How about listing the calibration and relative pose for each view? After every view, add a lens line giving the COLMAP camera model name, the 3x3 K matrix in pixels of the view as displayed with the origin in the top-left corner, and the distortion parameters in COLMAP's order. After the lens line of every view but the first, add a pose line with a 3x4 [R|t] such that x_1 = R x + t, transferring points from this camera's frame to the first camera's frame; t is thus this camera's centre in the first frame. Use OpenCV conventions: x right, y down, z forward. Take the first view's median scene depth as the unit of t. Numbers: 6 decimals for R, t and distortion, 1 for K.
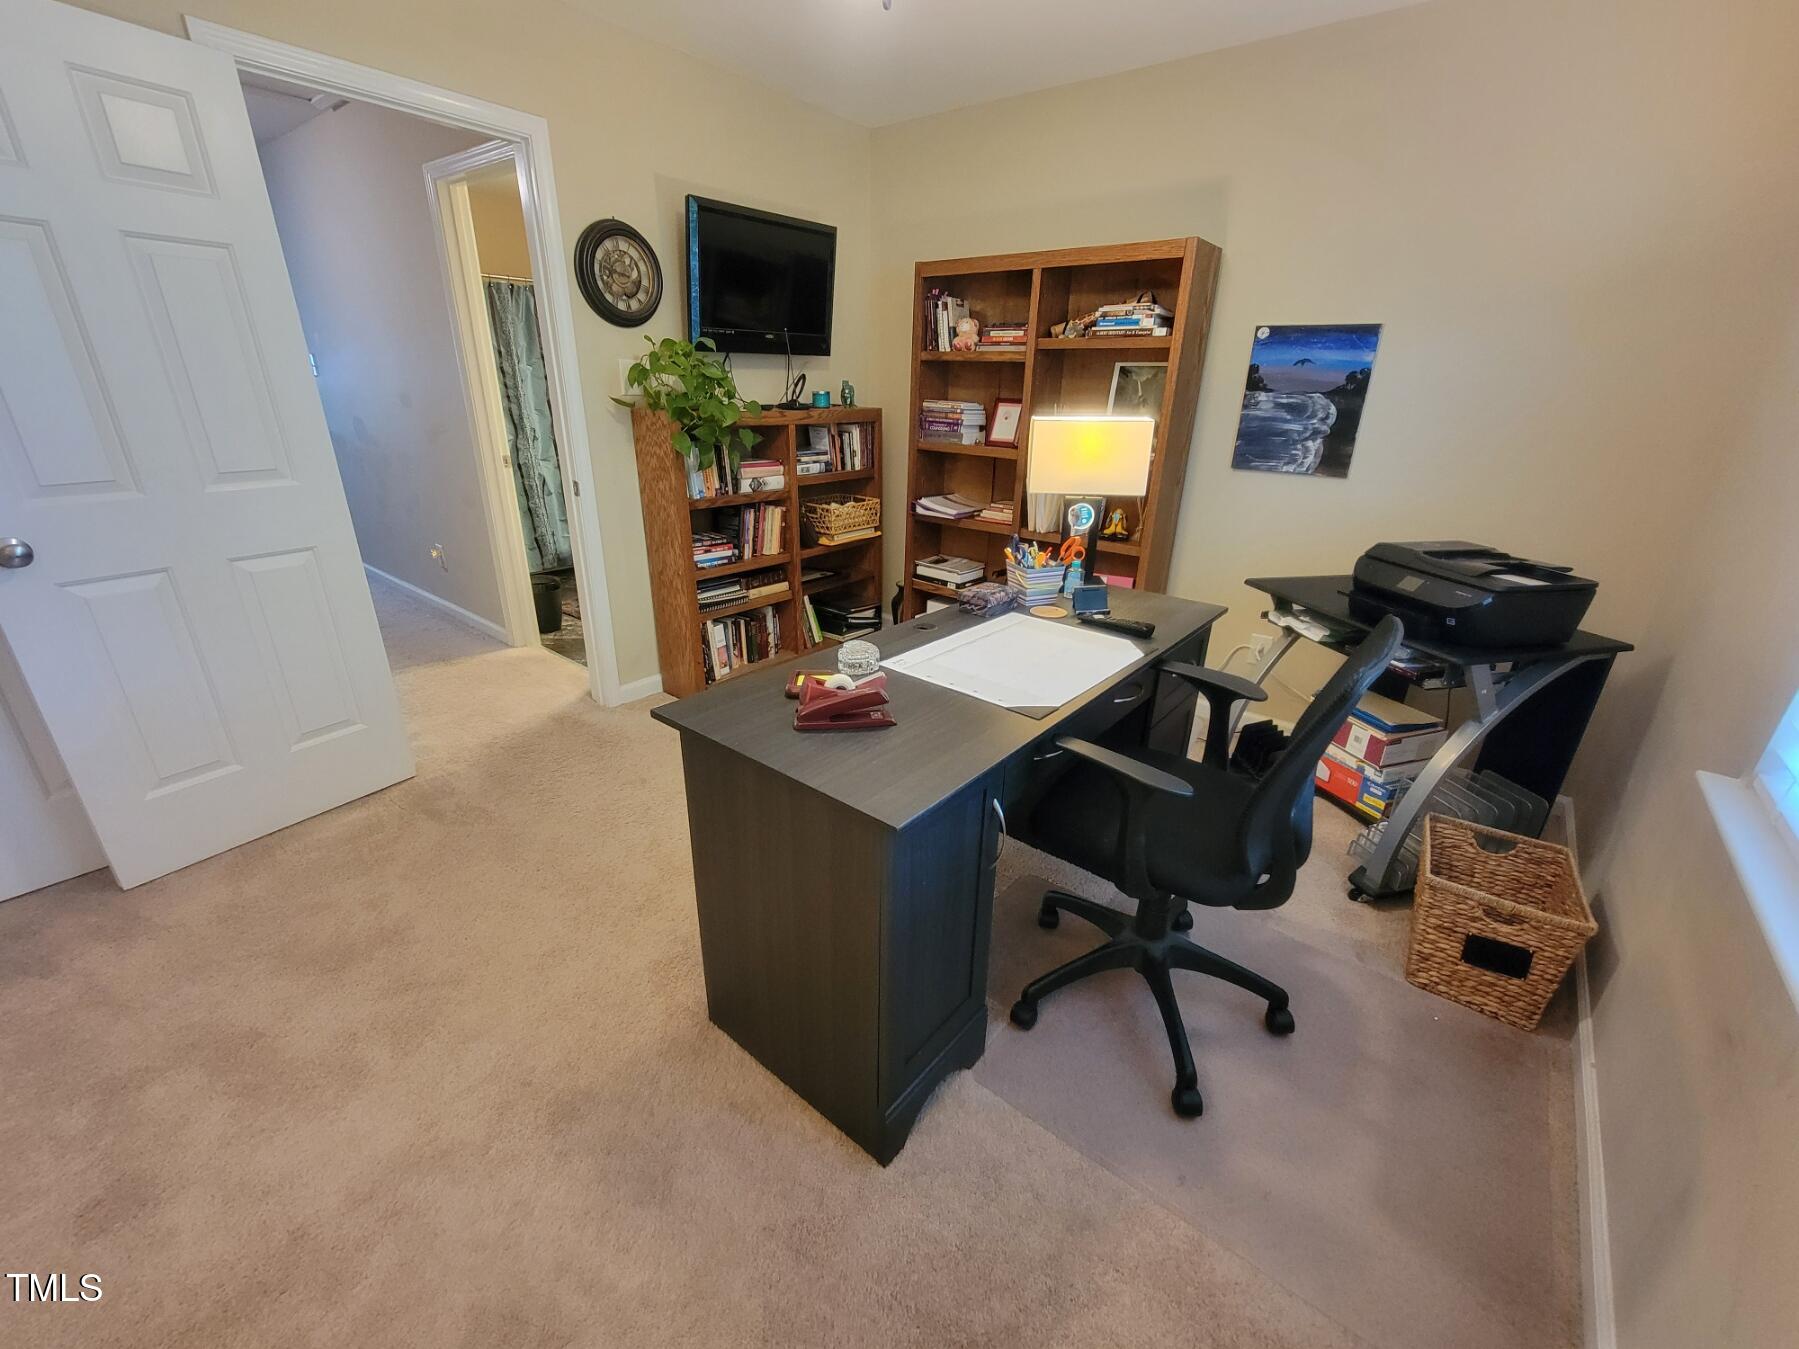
lens RADIAL K [[737.8, 0, 901.8], [0, 737.8, 675.0], [0, 0, 1]] dist [0.000682, -0.000117]
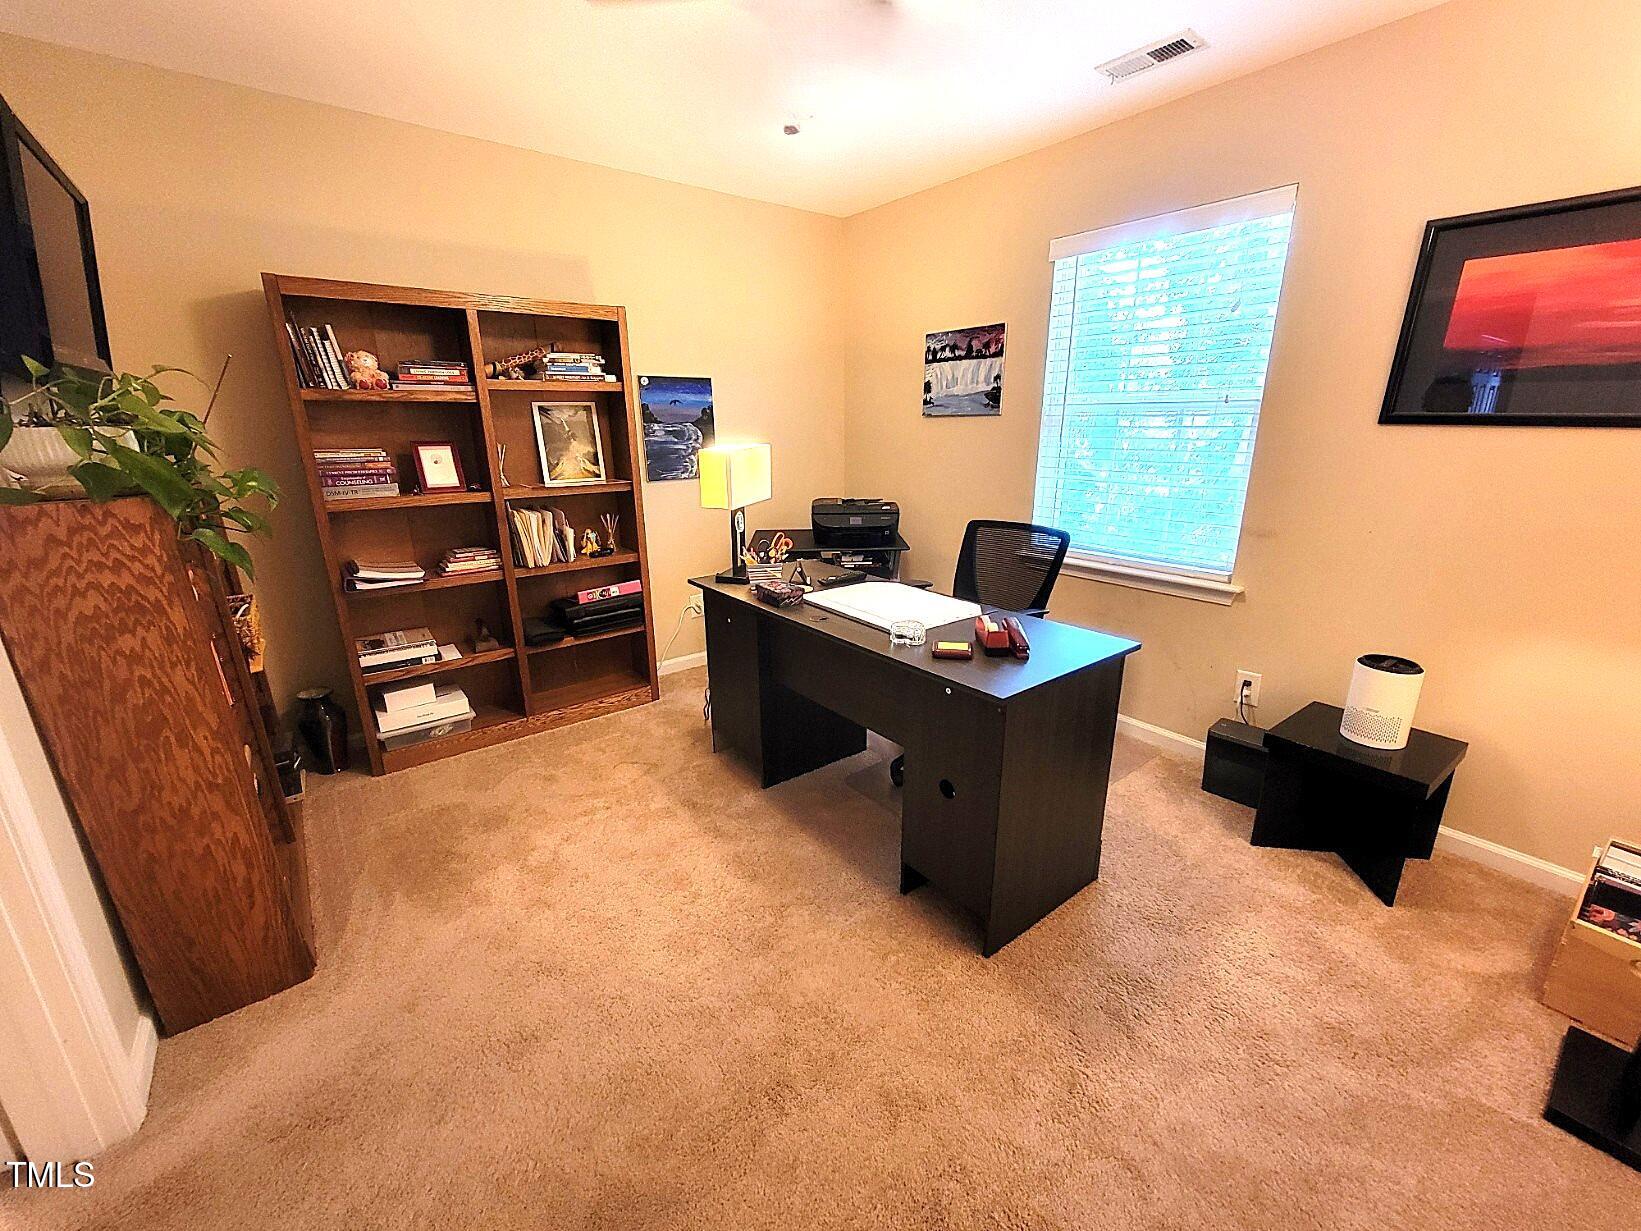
lens RADIAL K [[673.0, 0, 823.9], [0, 673.0, 617.6], [0, 0, 1]] dist [0.000682, -0.000117]
pose [[0.226245, -0.302956, 0.925759, -0.663035], [0.374269, 0.904484, 0.204527, -0.193026], [-0.899297, 0.300210, 0.318023, 0.425813]]
